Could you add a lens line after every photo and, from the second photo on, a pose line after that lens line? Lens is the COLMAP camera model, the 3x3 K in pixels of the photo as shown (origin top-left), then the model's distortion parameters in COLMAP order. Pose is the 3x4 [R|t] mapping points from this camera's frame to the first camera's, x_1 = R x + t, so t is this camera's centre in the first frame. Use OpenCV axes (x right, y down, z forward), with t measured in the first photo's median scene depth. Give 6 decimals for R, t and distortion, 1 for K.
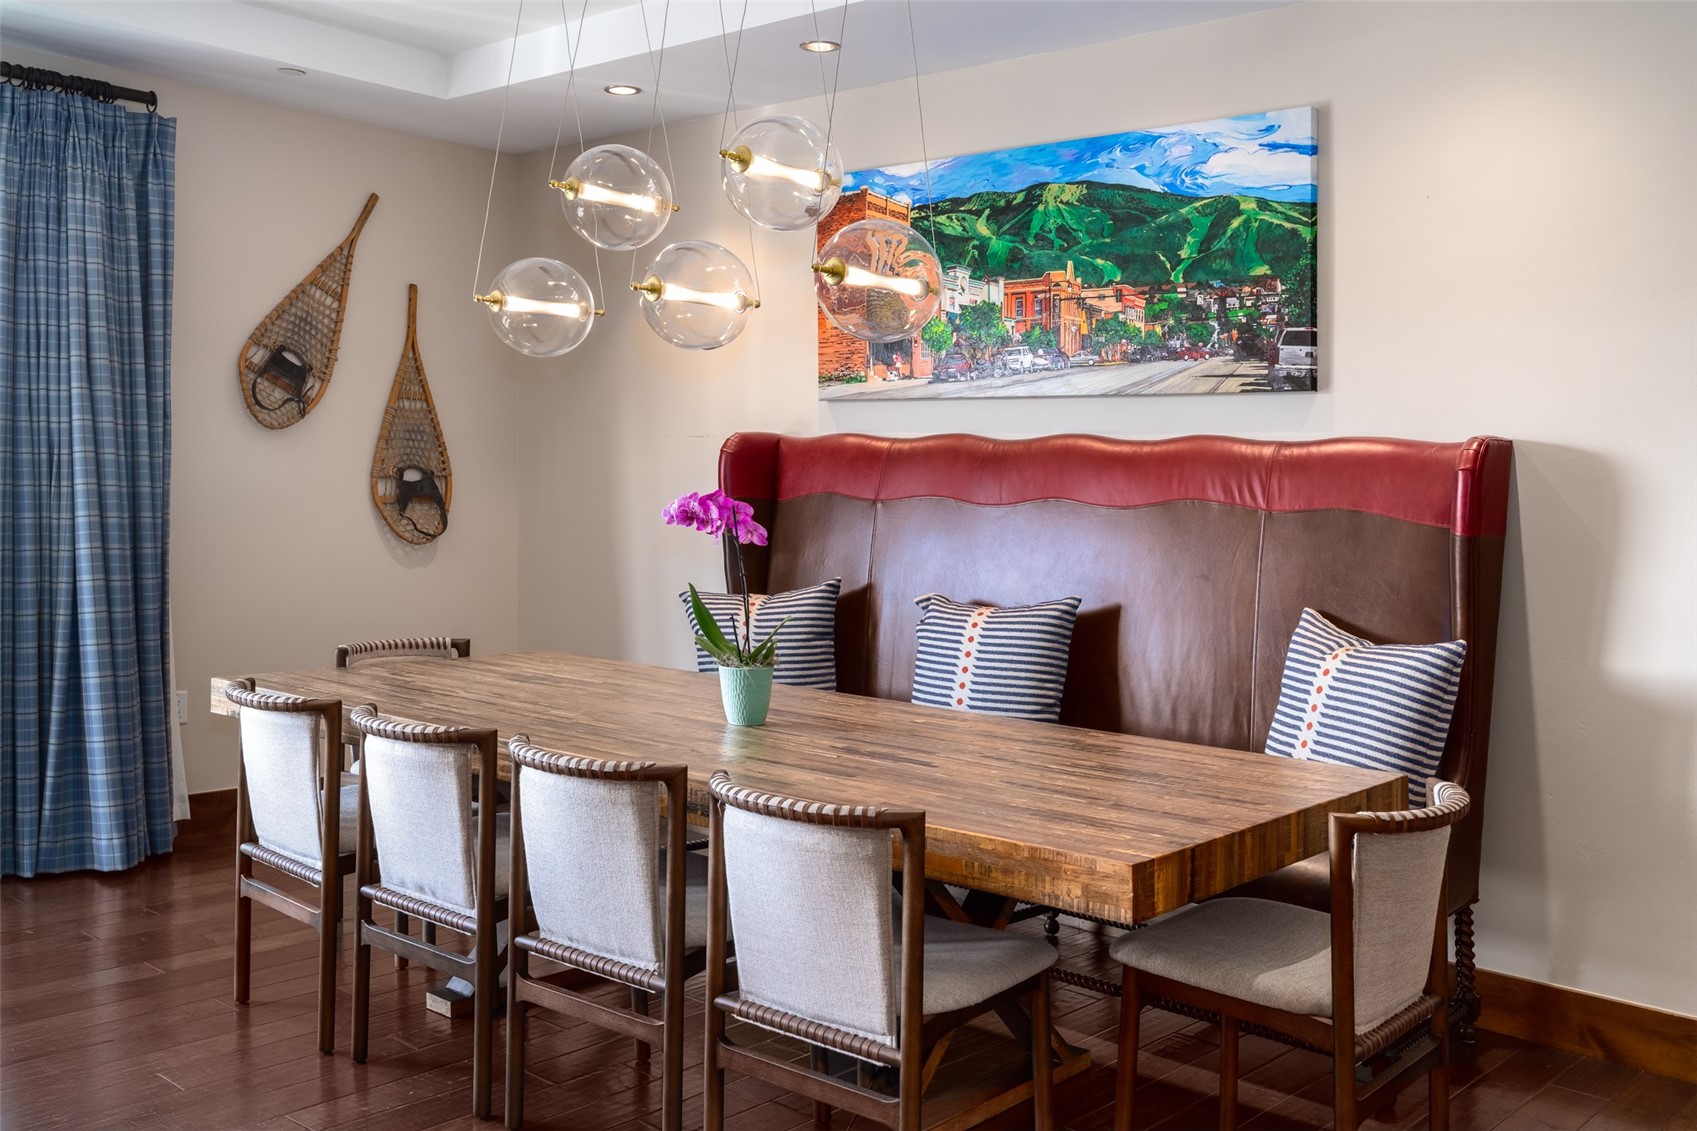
lens RADIAL K [[1520.4, 0, 774.0], [0, 1520.4, 438.3], [0, 0, 1]] dist [0.007899, -0.006614]
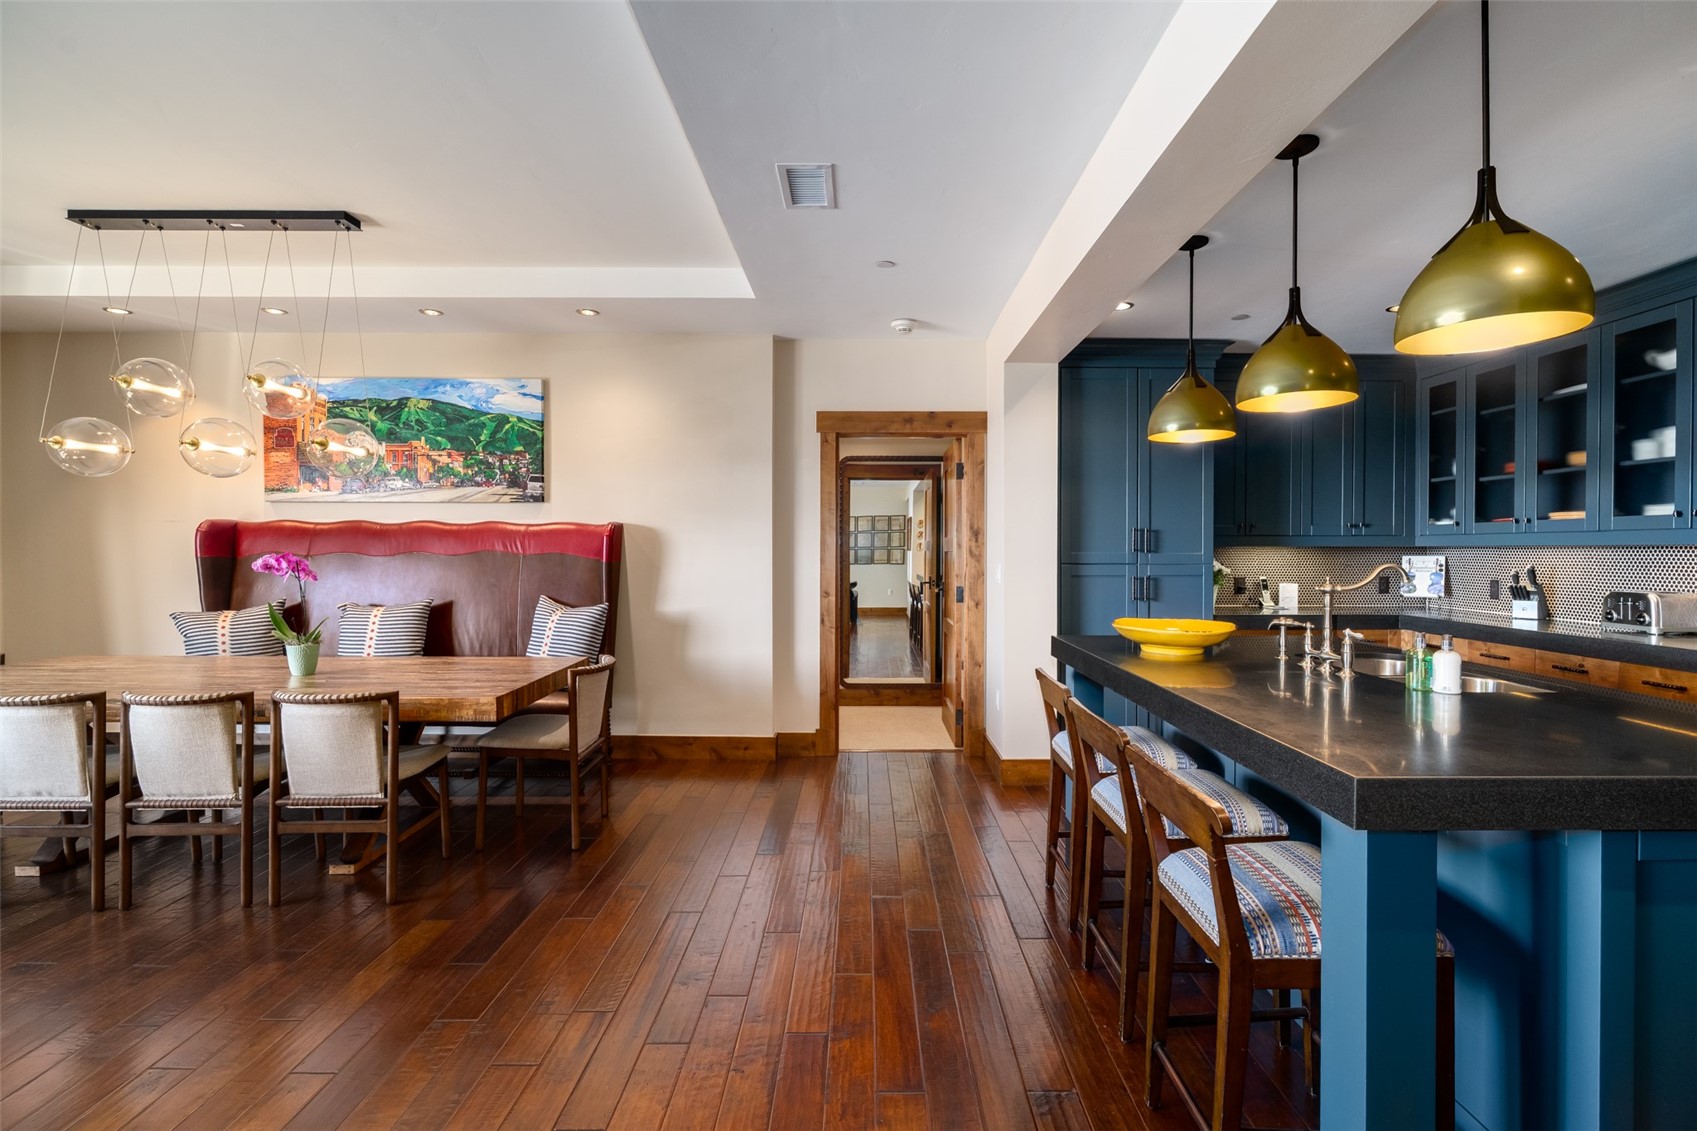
lens RADIAL K [[774.5, 0, 844.7], [0, 774.5, 538.2], [0, 0, 1]] dist [-0.018878, 0.000184]
pose [[0.728139, -0.018016, 0.685193, -0.114272], [-0.001432, 0.999612, 0.027804, -0.009313], [-0.685428, -0.021226, 0.727831, -0.167606]]
